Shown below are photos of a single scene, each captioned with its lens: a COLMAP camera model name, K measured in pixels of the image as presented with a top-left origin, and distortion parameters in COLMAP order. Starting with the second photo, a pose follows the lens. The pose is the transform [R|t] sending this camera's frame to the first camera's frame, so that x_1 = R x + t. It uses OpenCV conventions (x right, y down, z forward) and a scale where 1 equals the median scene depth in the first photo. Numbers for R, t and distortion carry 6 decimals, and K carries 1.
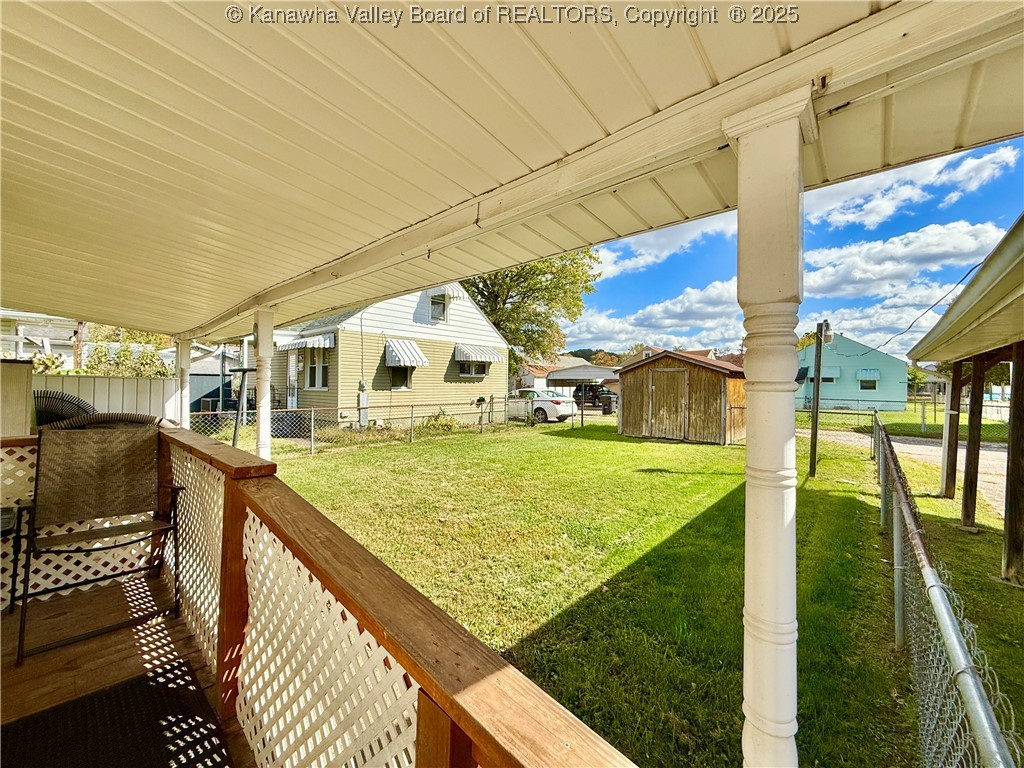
lens RADIAL K [[409.2, 0, 512.0], [0, 409.2, 384.0], [0, 0, 1]] dist [0.000712, -0.000034]
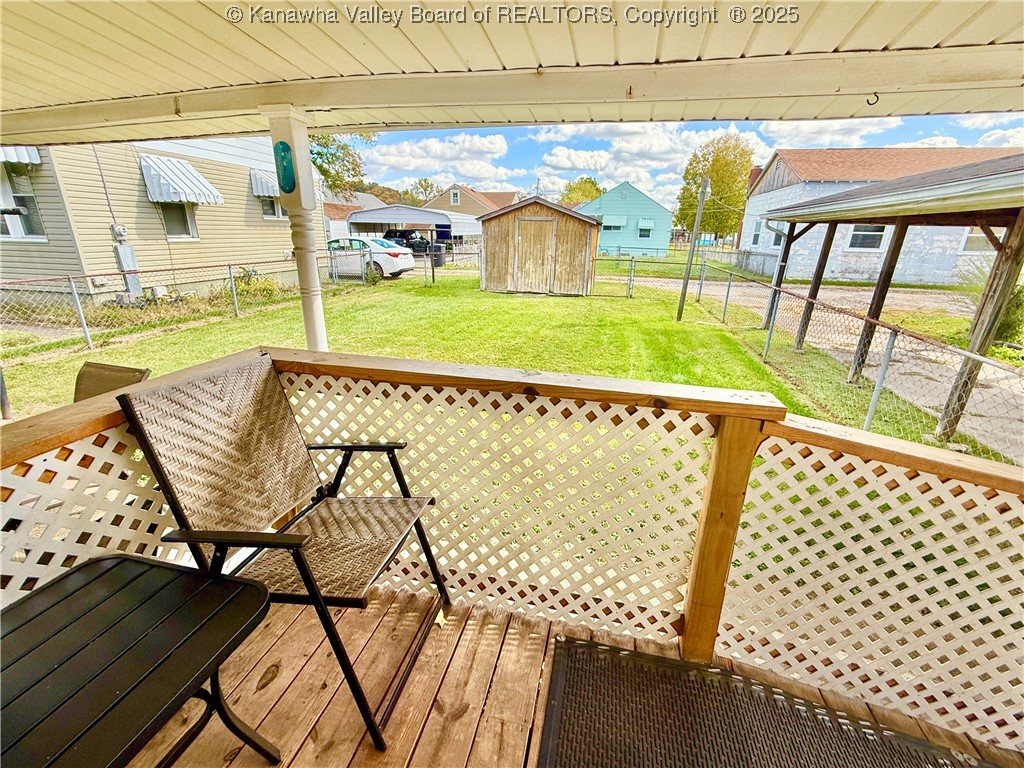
lens RADIAL K [[441.9, 0, 512.0], [0, 441.9, 384.0], [0, 0, 1]] dist [-0.000326, 0.000104]
pose [[0.876758, -0.148121, 0.457554, -0.174026], [-0.013952, 0.943157, 0.332056, -0.011482], [-0.480730, -0.297516, 0.824854, 0.069625]]
